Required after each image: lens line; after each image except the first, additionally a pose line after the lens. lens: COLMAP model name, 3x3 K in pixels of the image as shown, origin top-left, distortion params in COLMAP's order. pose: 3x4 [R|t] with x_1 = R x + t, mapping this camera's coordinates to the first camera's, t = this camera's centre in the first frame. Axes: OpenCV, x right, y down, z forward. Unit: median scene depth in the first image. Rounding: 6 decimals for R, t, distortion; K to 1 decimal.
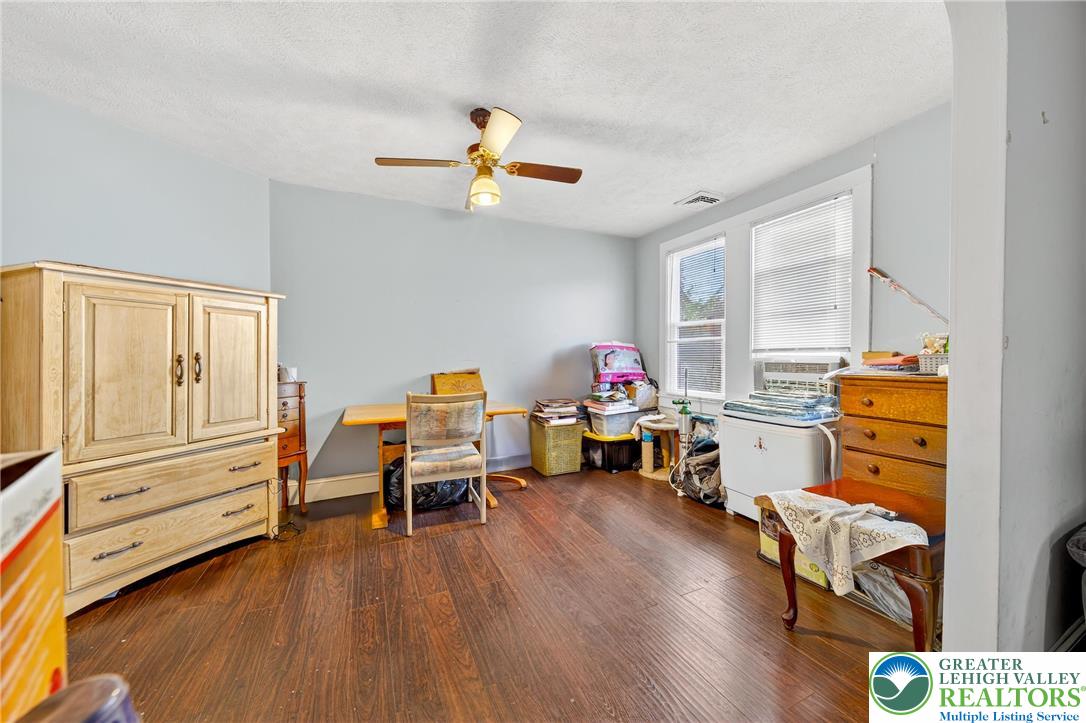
lens RADIAL K [[387.0, 0, 540.6], [0, 387.0, 355.6], [0, 0, 1]] dist [-0.000811, -0.000026]
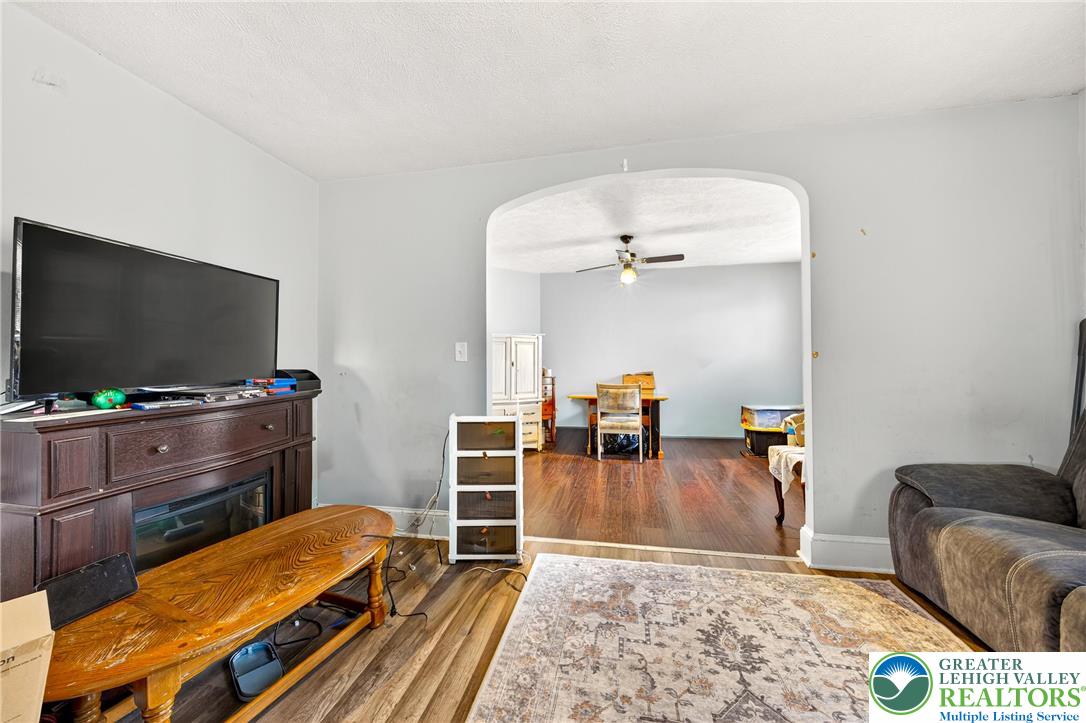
lens RADIAL K [[387.0, 0, 543.5], [0, 387.0, 361.0], [0, 0, 1]] dist [-0.000811, -0.000026]
pose [[0.807946, -0.001395, -0.589255, 0.524700], [-0.002942, 0.999975, -0.006401, 0.003362], [0.589249, 0.006905, 0.807922, -0.637606]]
